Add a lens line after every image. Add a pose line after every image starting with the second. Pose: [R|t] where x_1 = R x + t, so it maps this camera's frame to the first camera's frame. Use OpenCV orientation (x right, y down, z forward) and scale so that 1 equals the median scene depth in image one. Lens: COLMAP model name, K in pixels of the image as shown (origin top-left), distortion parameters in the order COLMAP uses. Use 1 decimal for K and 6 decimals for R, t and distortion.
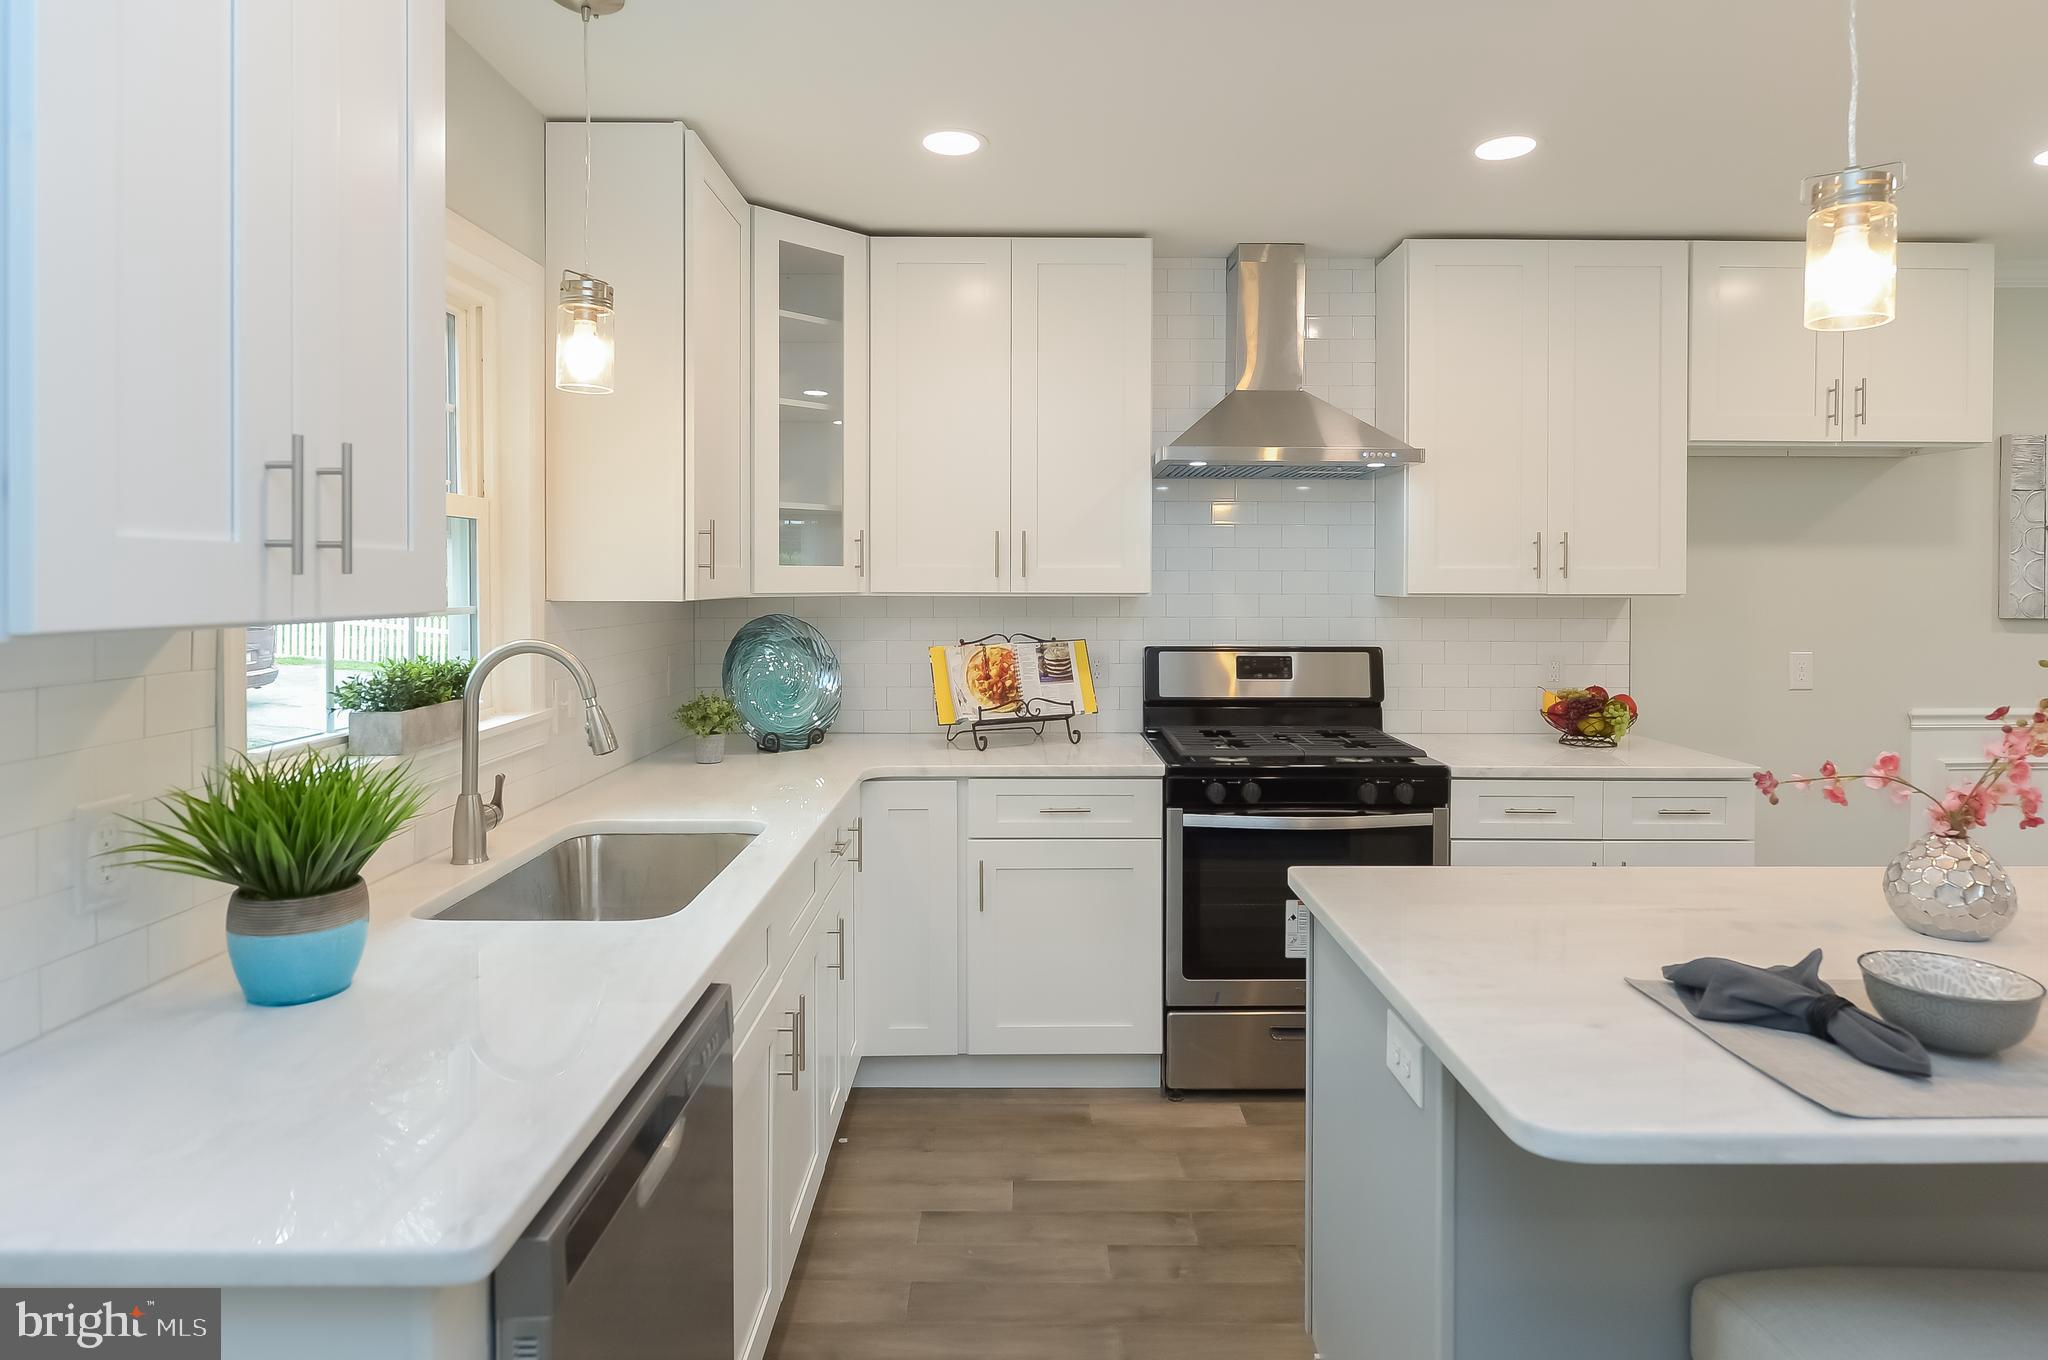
lens RADIAL K [[1136.6, 0, 1034.9], [0, 1136.6, 628.8], [0, 0, 1]] dist [-0.005163, -0.002367]
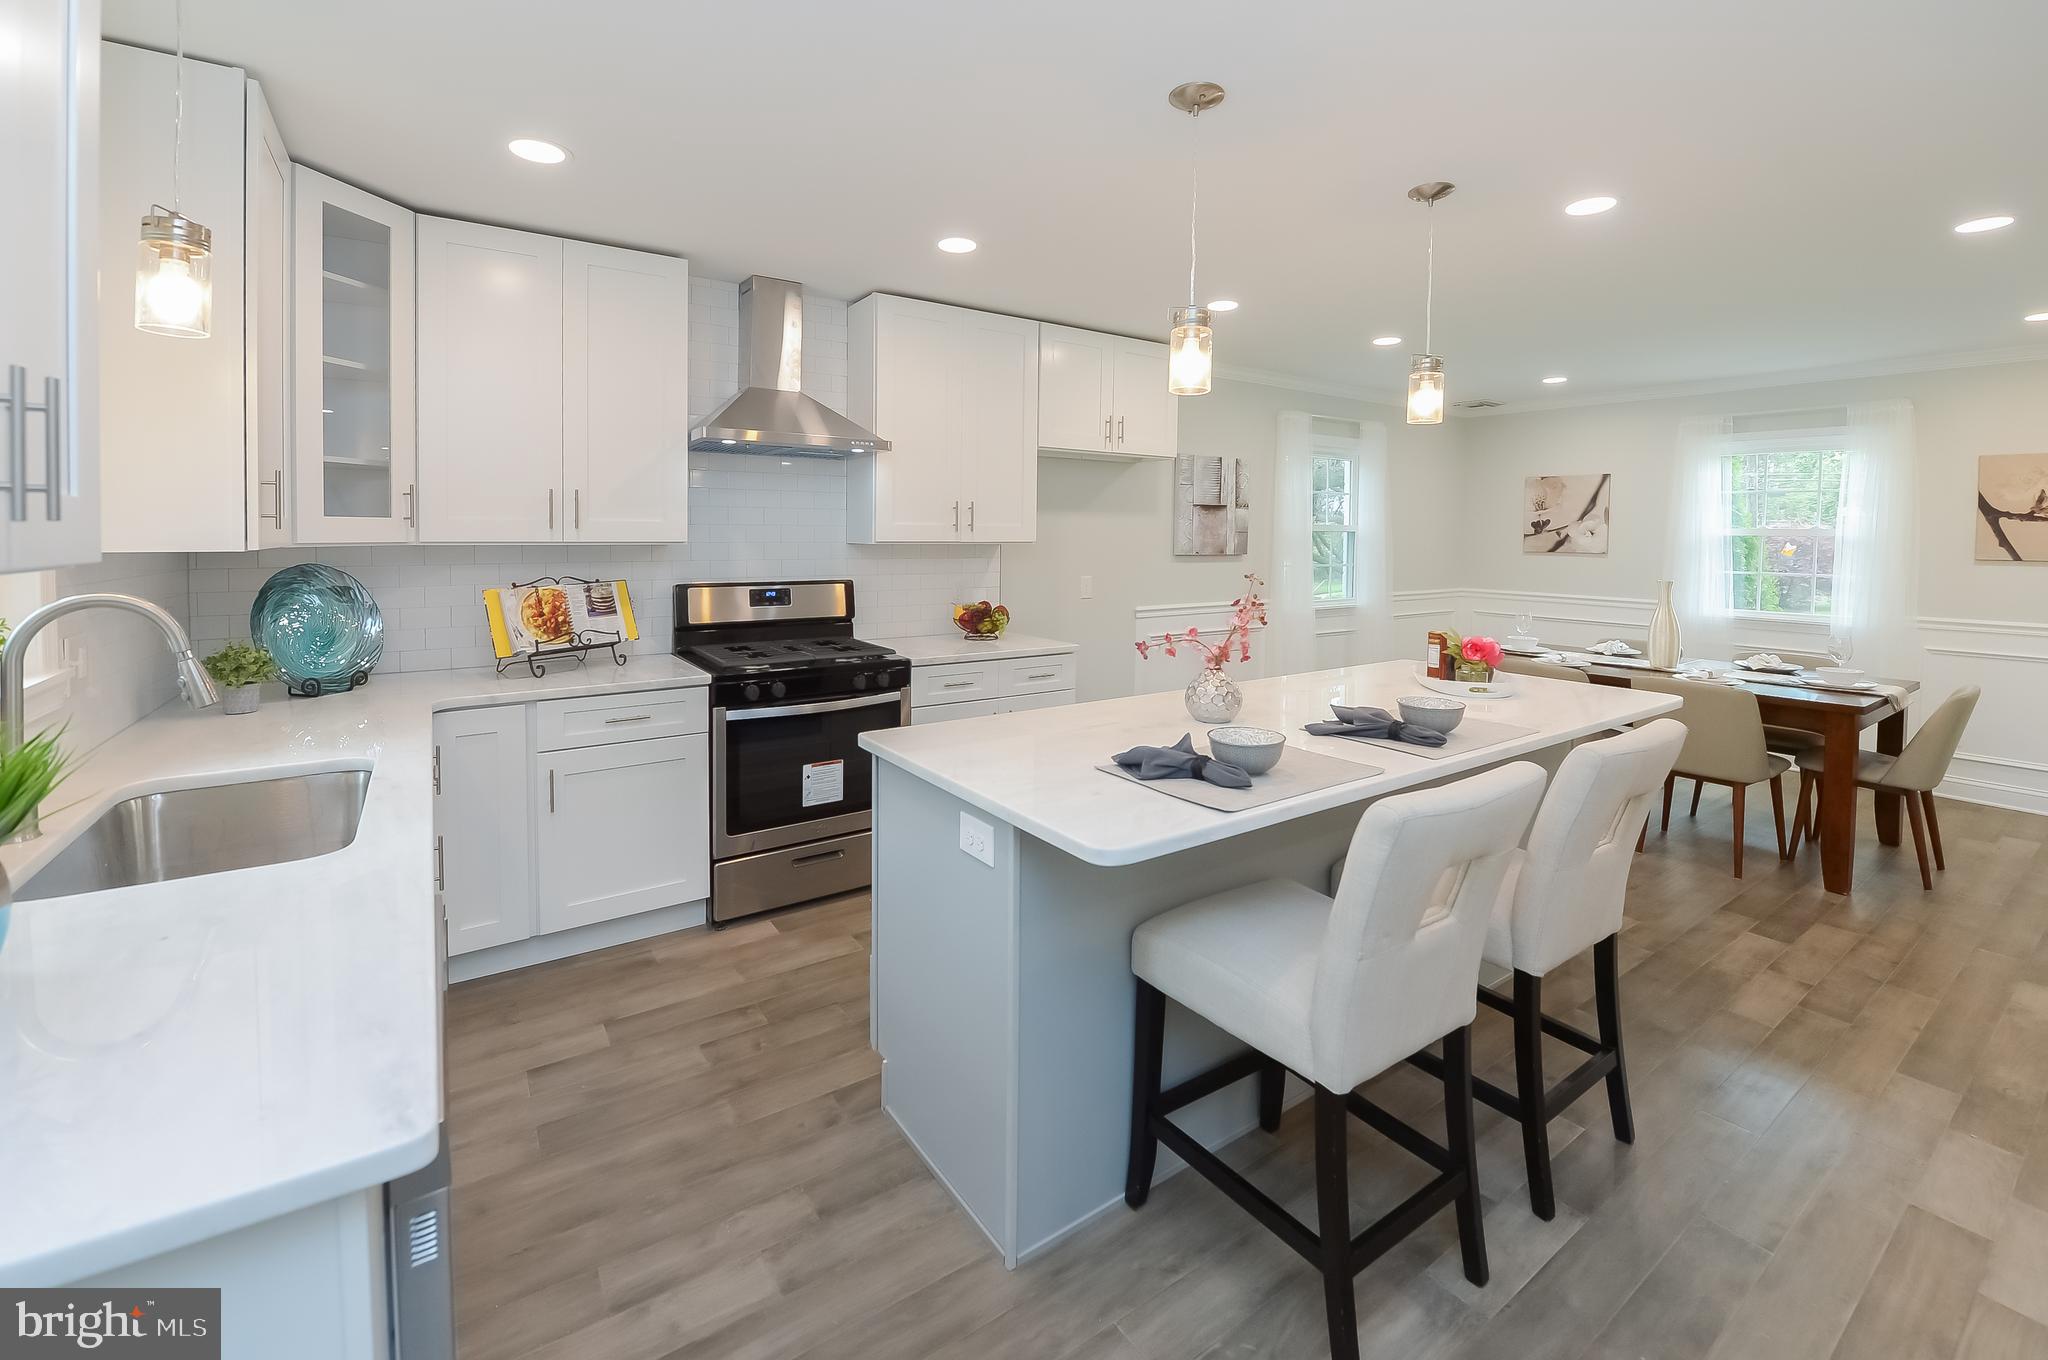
lens RADIAL K [[857.2, 0, 1017.7], [0, 857.2, 600.5], [0, 0, 1]] dist [-0.017477, -0.001576]
pose [[0.829338, -0.040191, 0.557300, -0.133969], [0.020079, 0.998909, 0.042159, 0.001136], [-0.558386, -0.023774, 0.829241, 0.001398]]
